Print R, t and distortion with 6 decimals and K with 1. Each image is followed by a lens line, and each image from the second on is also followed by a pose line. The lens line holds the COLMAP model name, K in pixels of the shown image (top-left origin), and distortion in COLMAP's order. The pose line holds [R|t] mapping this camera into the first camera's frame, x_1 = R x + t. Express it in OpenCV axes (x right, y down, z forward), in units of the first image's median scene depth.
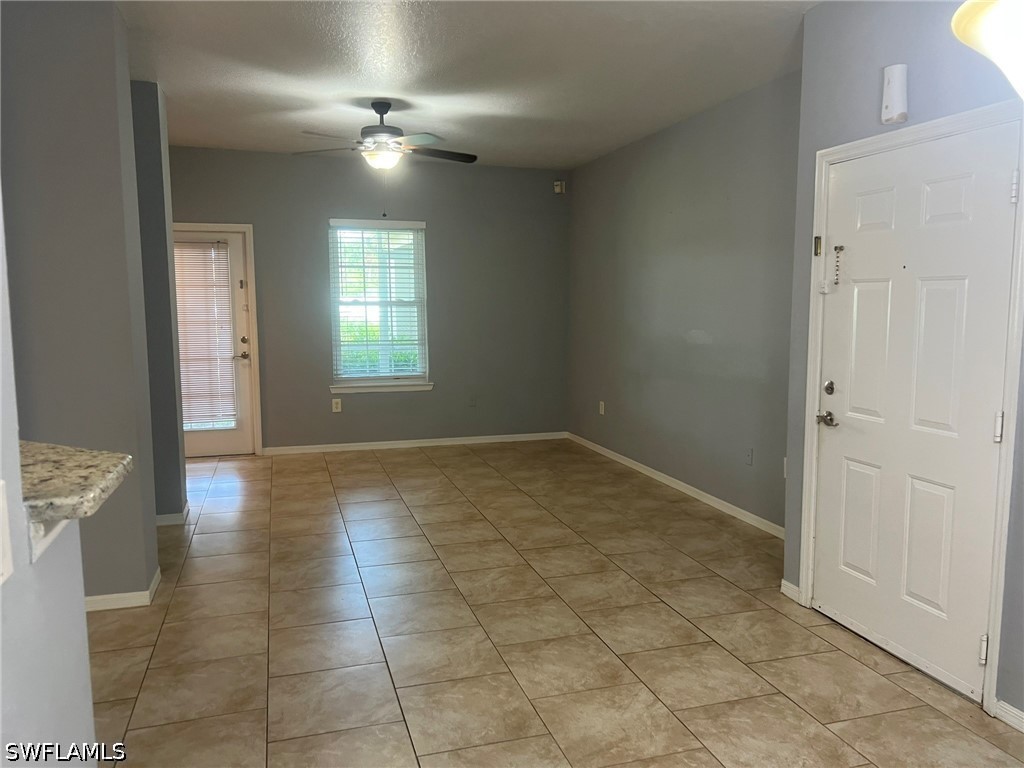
lens RADIAL K [[764.2, 0, 509.7], [0, 764.2, 388.0], [0, 0, 1]] dist [0.059438, -0.073137]
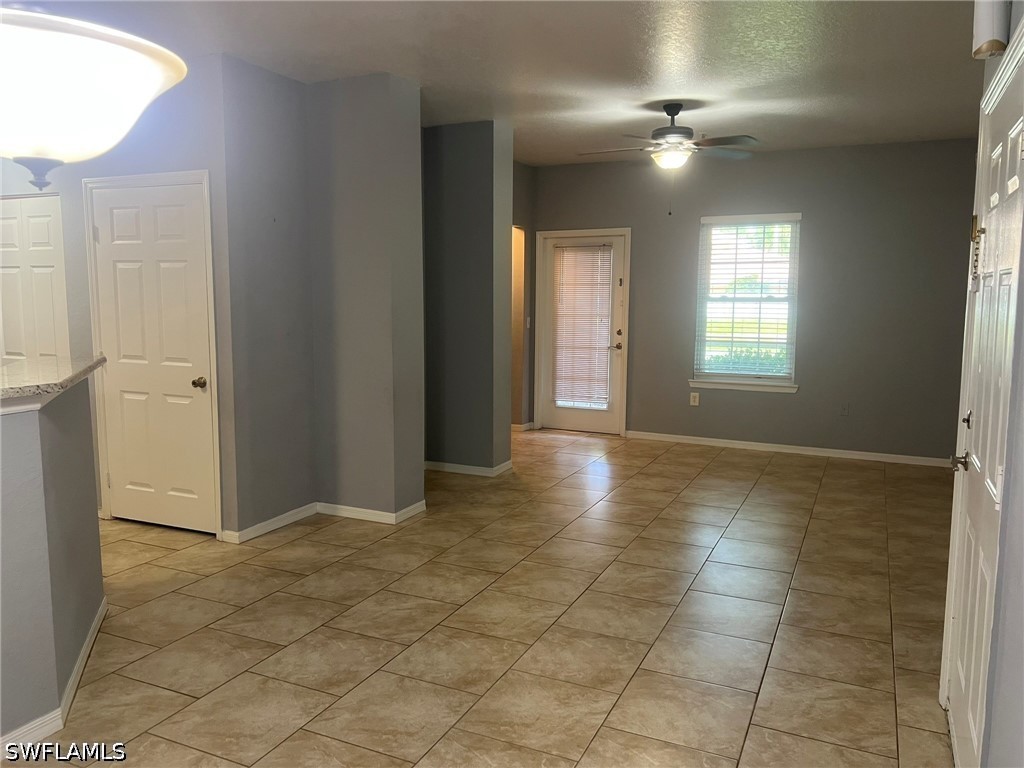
lens RADIAL K [[764.2, 0, 512.5], [0, 764.2, 384.8], [0, 0, 1]] dist [0.059438, -0.073137]
pose [[0.741928, 0.084772, -0.665099, 0.304735], [-0.083752, 0.995923, 0.033512, -0.011464], [0.665228, 0.030840, 0.746003, 0.080868]]
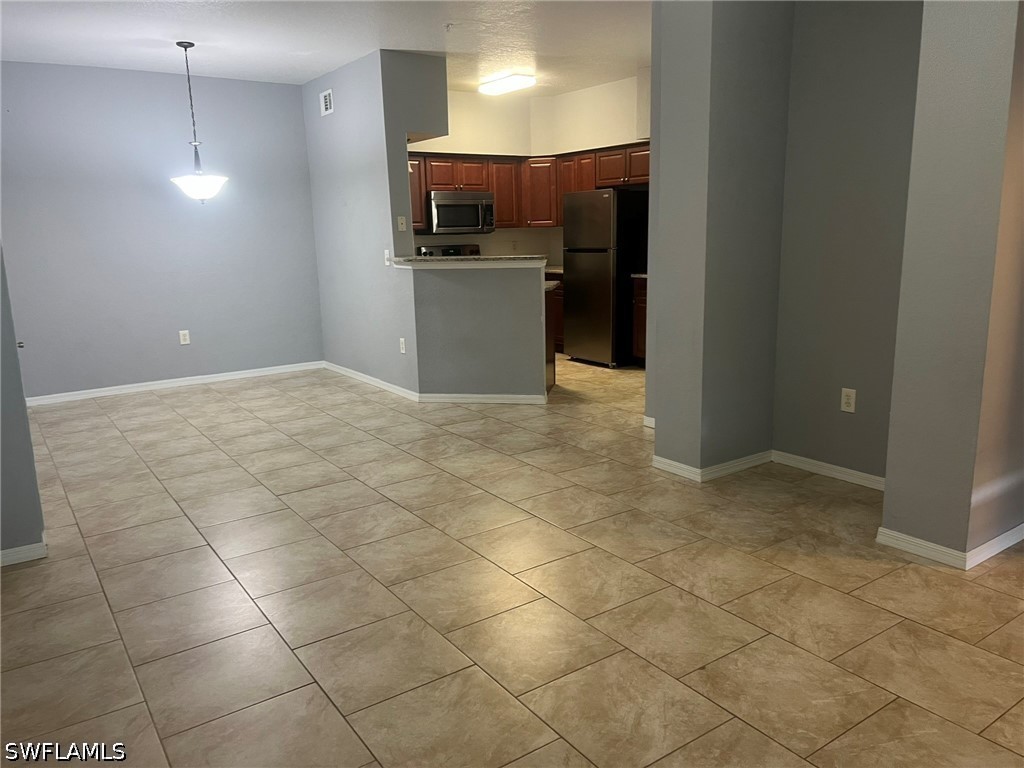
lens RADIAL K [[764.2, 0, 515.7], [0, 764.2, 381.9], [0, 0, 1]] dist [0.059438, -0.073137]
pose [[-0.951977, 0.084341, -0.294325, 0.047669], [-0.010688, 0.951570, 0.307247, -0.121407], [0.305984, 0.295638, -0.904971, 1.119443]]
